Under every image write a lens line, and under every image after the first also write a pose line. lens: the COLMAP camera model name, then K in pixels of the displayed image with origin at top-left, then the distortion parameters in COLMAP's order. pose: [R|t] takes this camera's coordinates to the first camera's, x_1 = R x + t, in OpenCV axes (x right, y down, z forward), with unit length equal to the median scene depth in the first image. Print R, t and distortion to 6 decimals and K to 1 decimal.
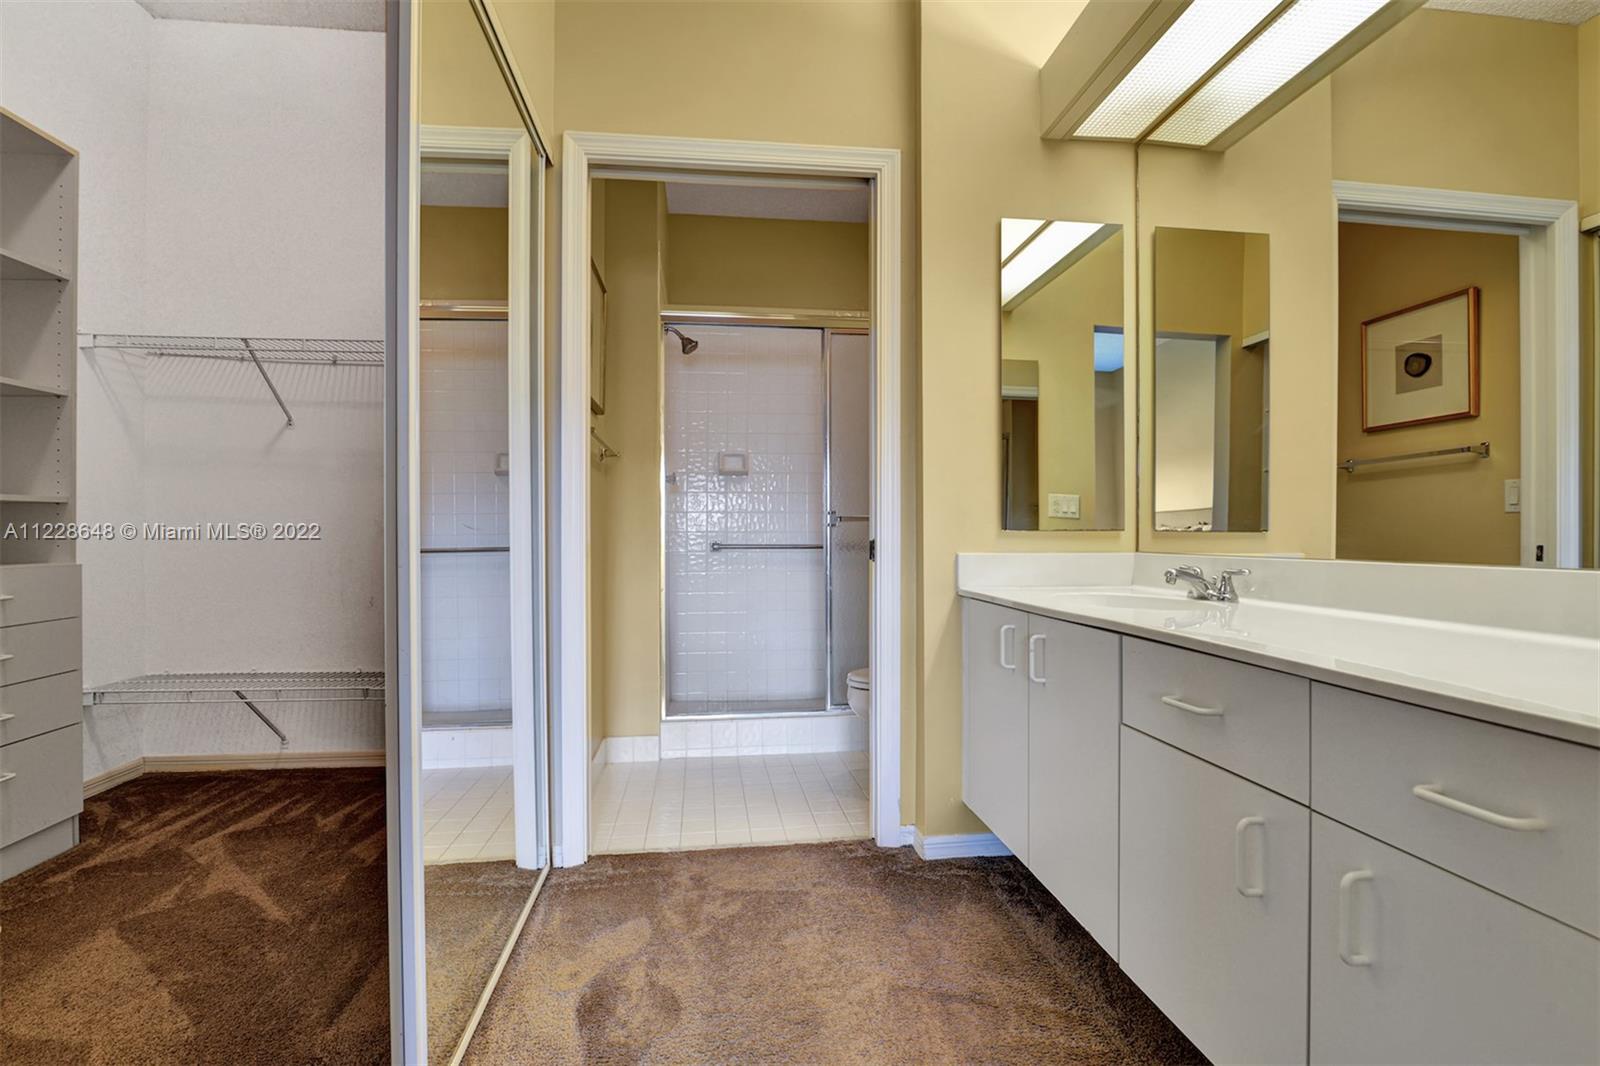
lens RADIAL K [[725.9, 0, 804.9], [0, 725.9, 533.6], [0, 0, 1]] dist [-0.021633, -0.000193]
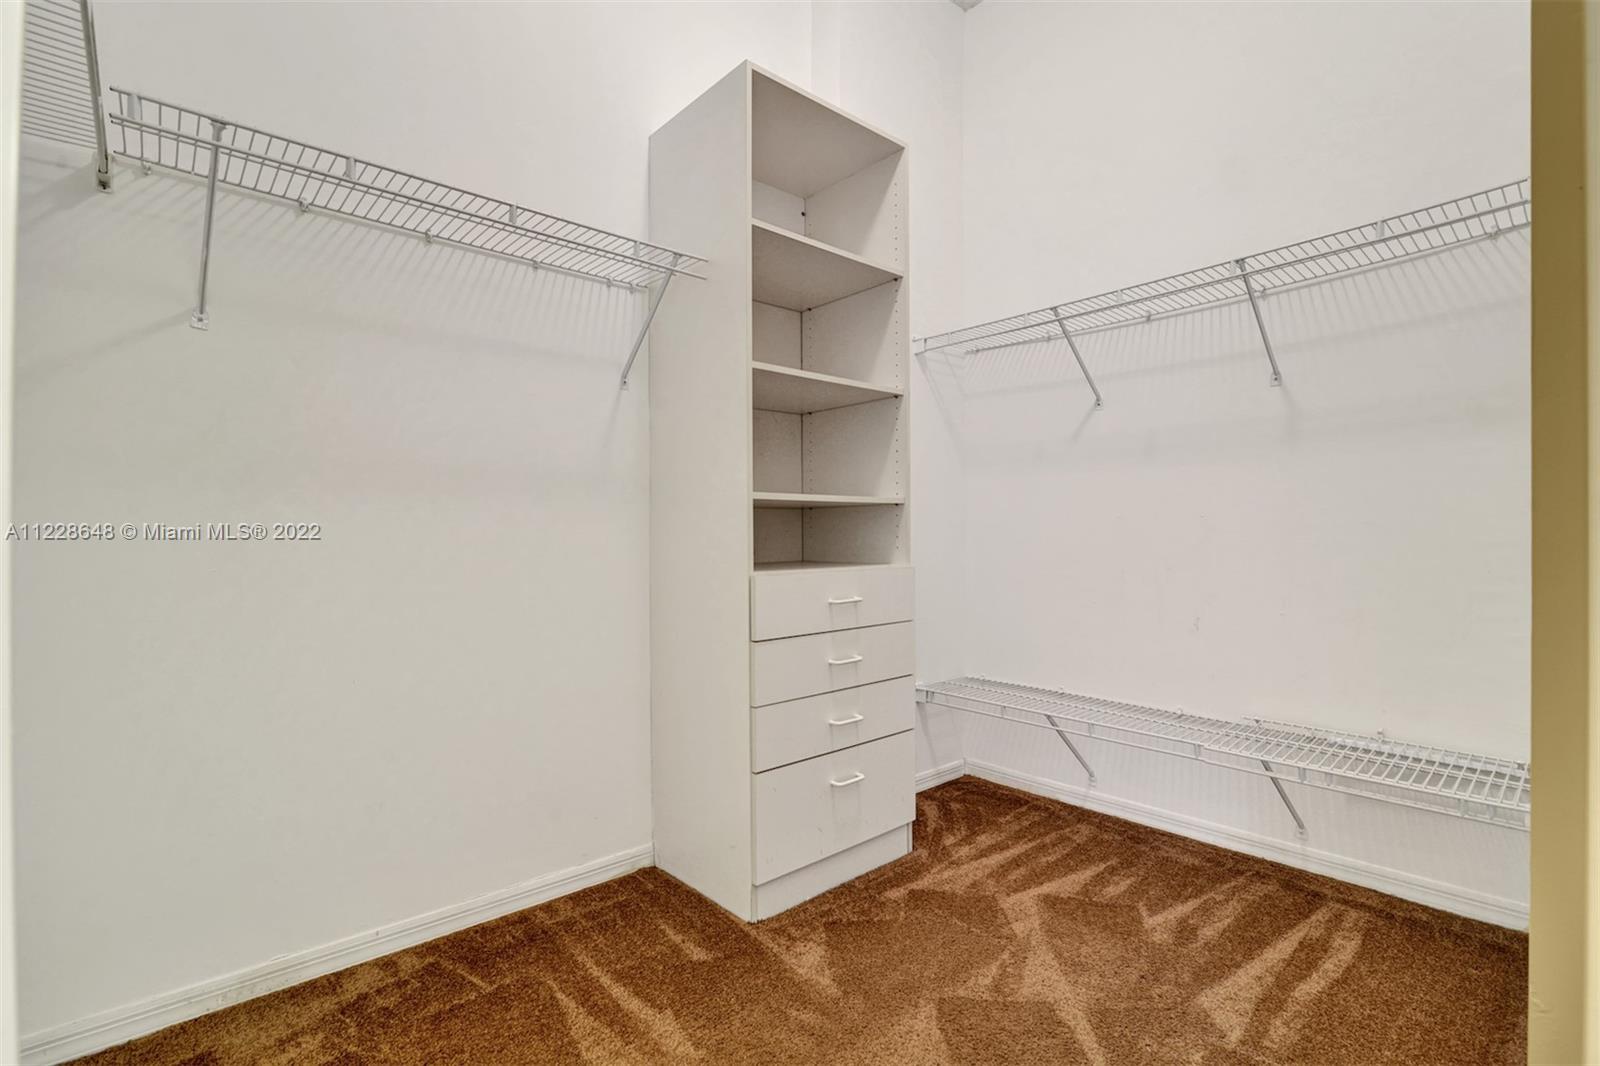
lens RADIAL K [[725.9, 0, 800.8], [0, 725.9, 533.8], [0, 0, 1]] dist [-0.021633, -0.000193]
pose [[0.565894, -0.003430, -0.824471, -0.264023], [0.004306, 0.999990, -0.001205, -0.000970], [0.824467, -0.002868, 0.565903, 0.281802]]
